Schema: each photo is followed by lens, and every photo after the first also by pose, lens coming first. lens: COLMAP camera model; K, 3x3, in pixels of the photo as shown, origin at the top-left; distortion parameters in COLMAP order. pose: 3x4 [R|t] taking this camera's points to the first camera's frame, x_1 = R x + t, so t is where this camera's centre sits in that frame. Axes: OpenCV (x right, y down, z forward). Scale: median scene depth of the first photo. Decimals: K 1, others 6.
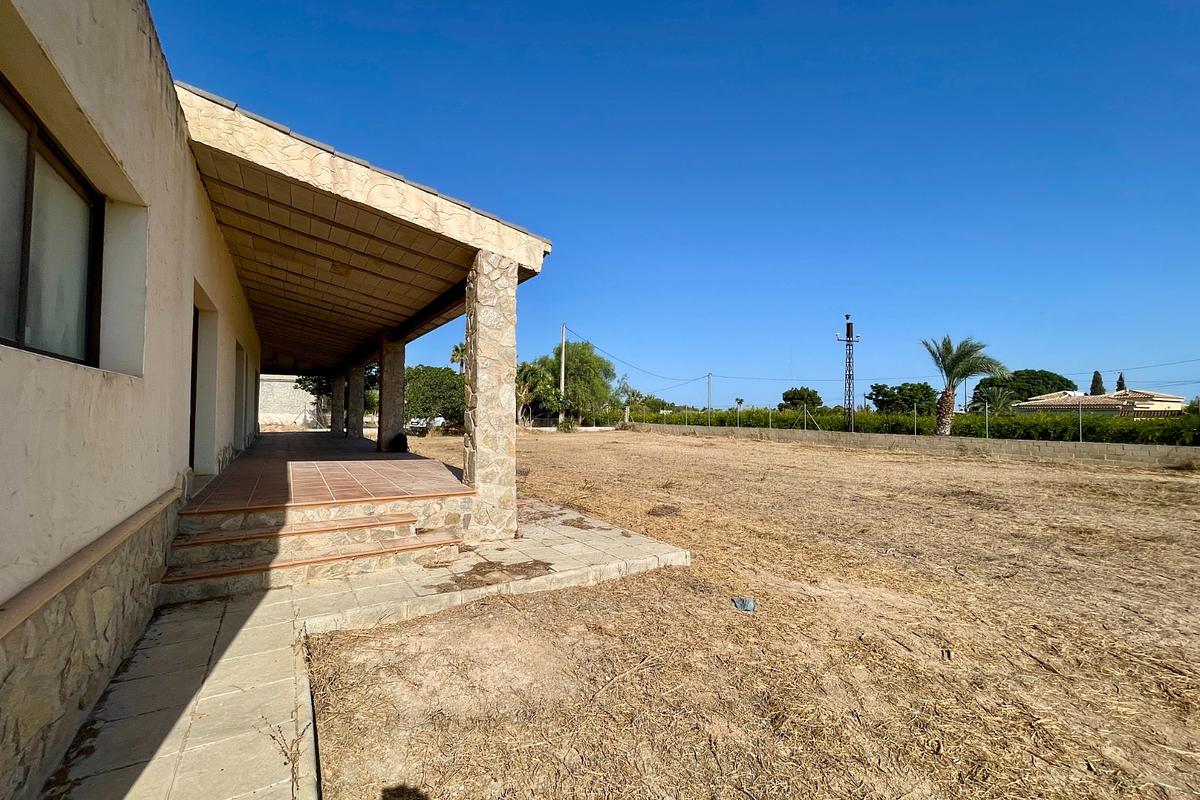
lens RADIAL K [[485.3, 0, 594.9], [0, 485.3, 398.5], [0, 0, 1]] dist [0.003364, -0.003170]
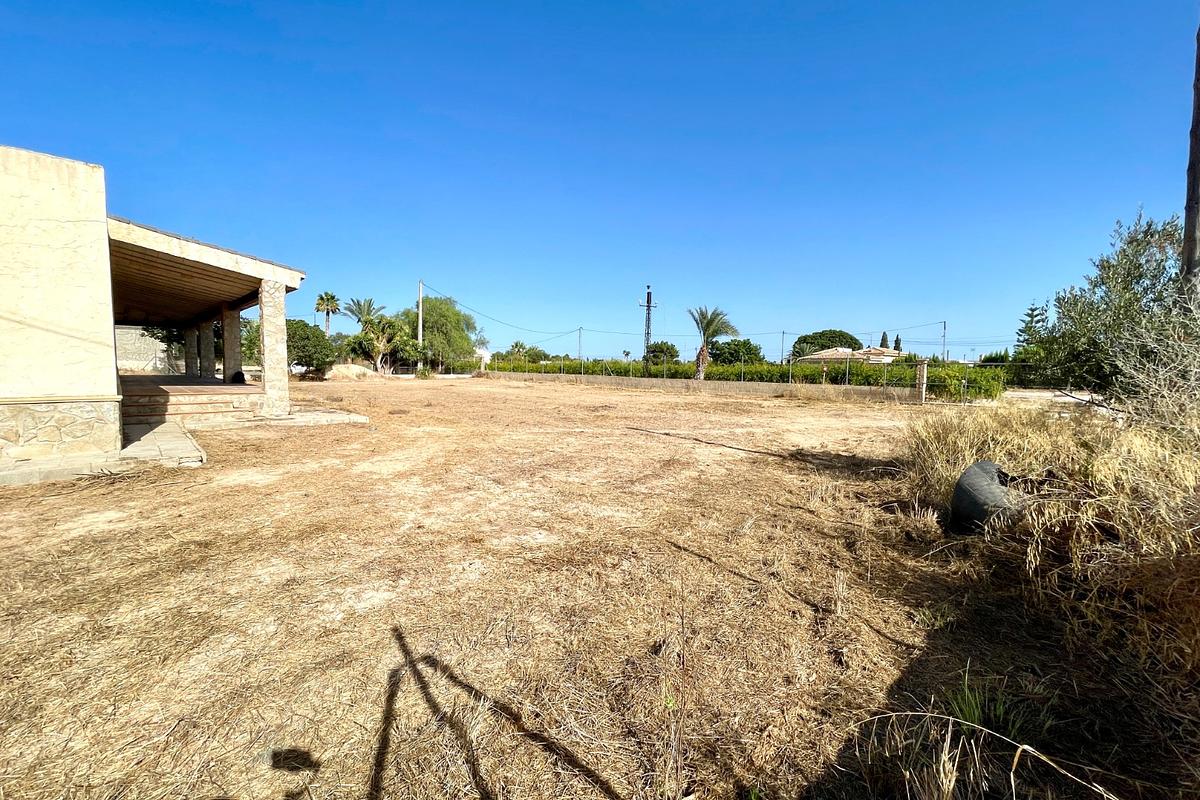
lens RADIAL K [[485.3, 0, 594.9], [0, 485.3, 398.5], [0, 0, 1]] dist [0.003364, -0.003170]
pose [[0.978866, -0.008695, 0.204316, 0.110270], [-0.011880, 0.994991, 0.099257, -0.002366], [-0.204155, -0.099586, 0.973860, -0.208682]]
